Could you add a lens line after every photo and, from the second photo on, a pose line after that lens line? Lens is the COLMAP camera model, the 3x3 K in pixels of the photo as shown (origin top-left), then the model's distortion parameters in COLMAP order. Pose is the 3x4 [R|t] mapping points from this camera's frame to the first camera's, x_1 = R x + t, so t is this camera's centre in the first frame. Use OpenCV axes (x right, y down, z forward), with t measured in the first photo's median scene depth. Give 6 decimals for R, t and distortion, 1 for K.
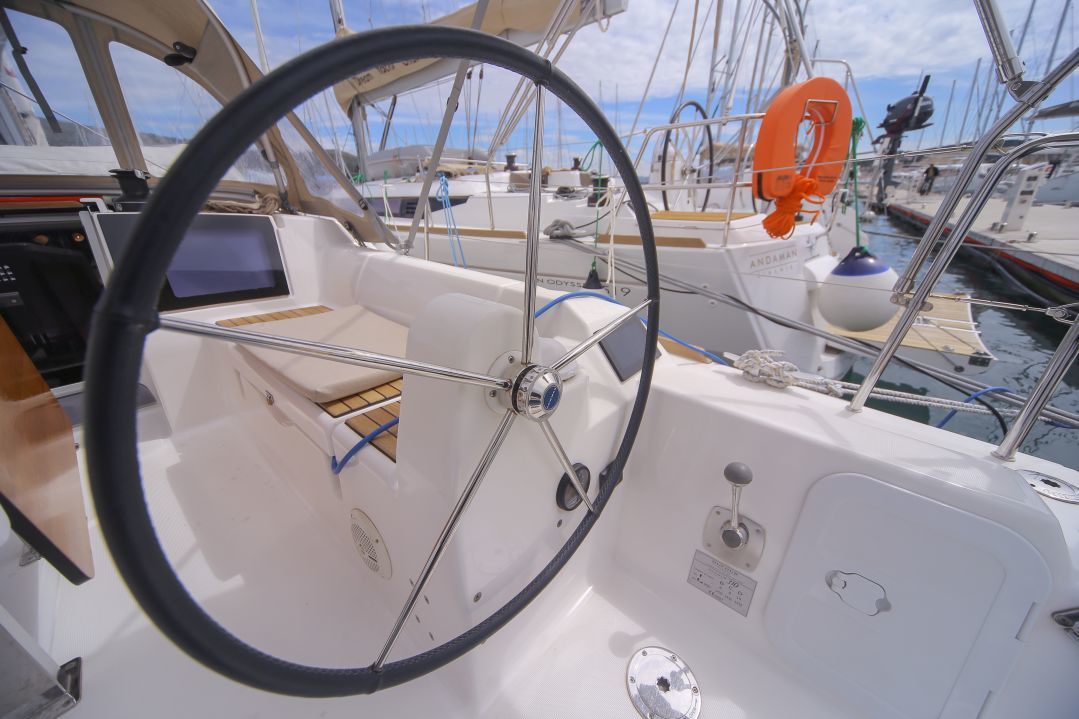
lens RADIAL K [[376.2, 0, 537.8], [0, 376.2, 355.7], [0, 0, 1]] dist [-0.008356, 0.000131]
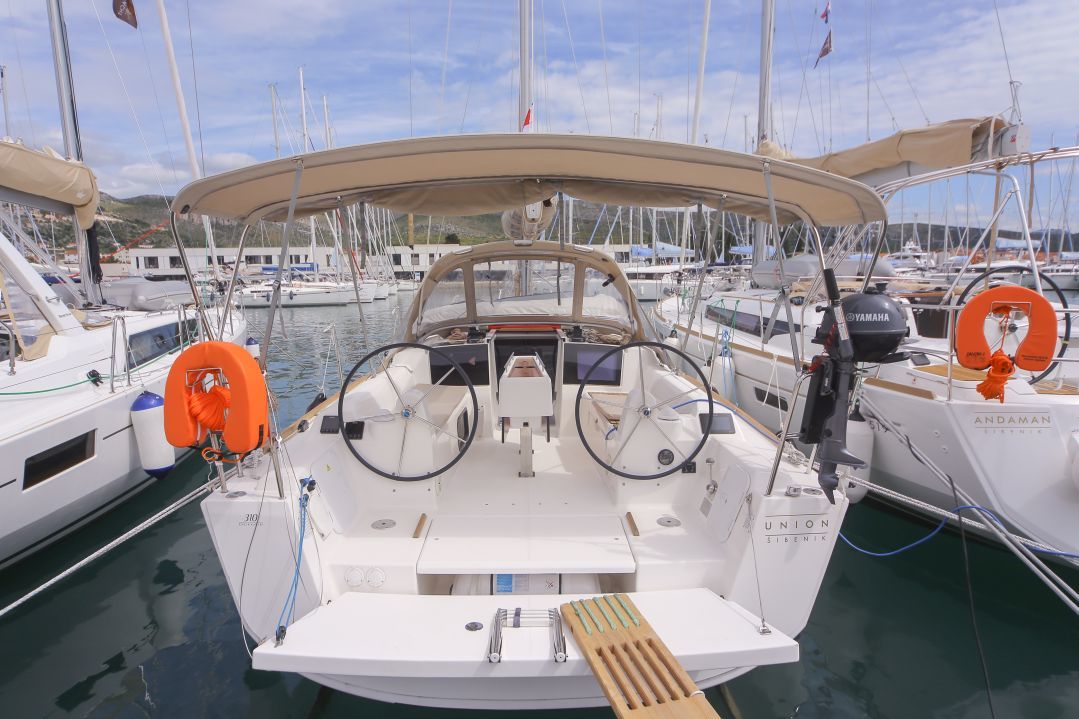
lens RADIAL K [[651.7, 0, 539.5], [0, 651.7, 359.5], [0, 0, 1]] dist [-0.001341, 0.000644]
pose [[0.698677, 0.111964, -0.706622, 1.337552], [-0.296162, 0.944342, -0.143202, 0.299629], [0.651259, 0.309326, 0.692949, -1.564186]]
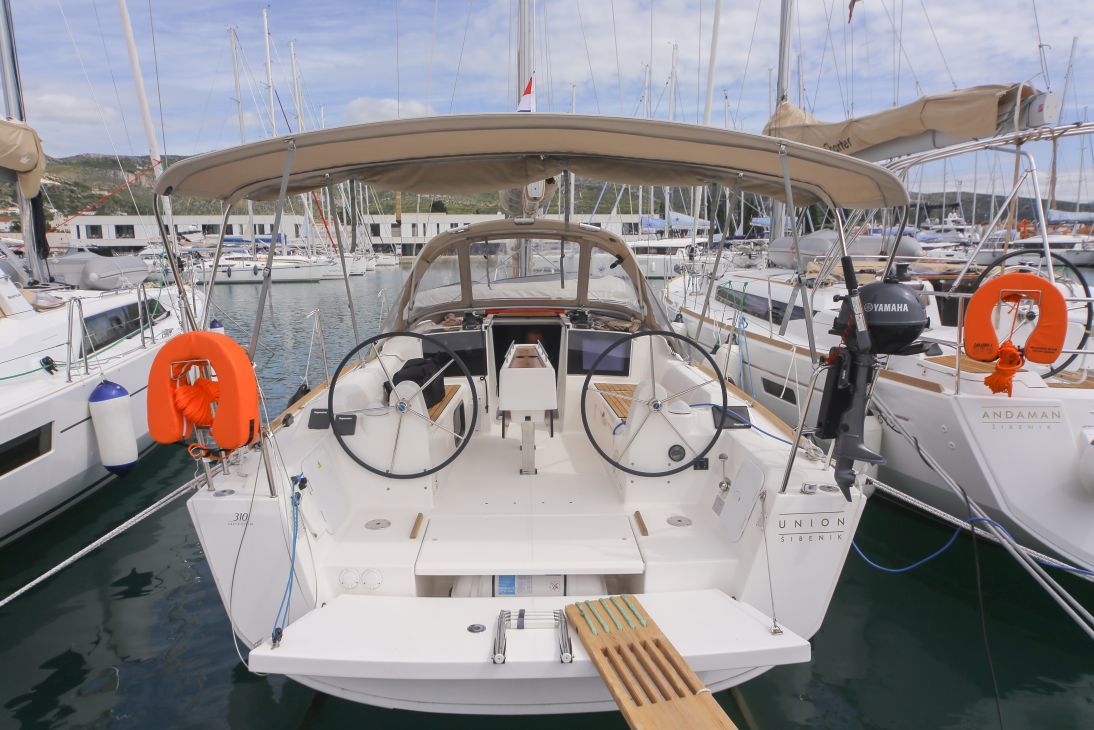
lens RADIAL K [[749.4, 0, 549.4], [0, 749.4, 363.9], [0, 0, 1]] dist [-0.032646, -0.002263]
pose [[0.712198, 0.134032, -0.689064, 1.443882], [-0.294891, 0.947914, -0.120410, 0.306981], [0.637034, 0.288955, 0.714628, -1.719328]]
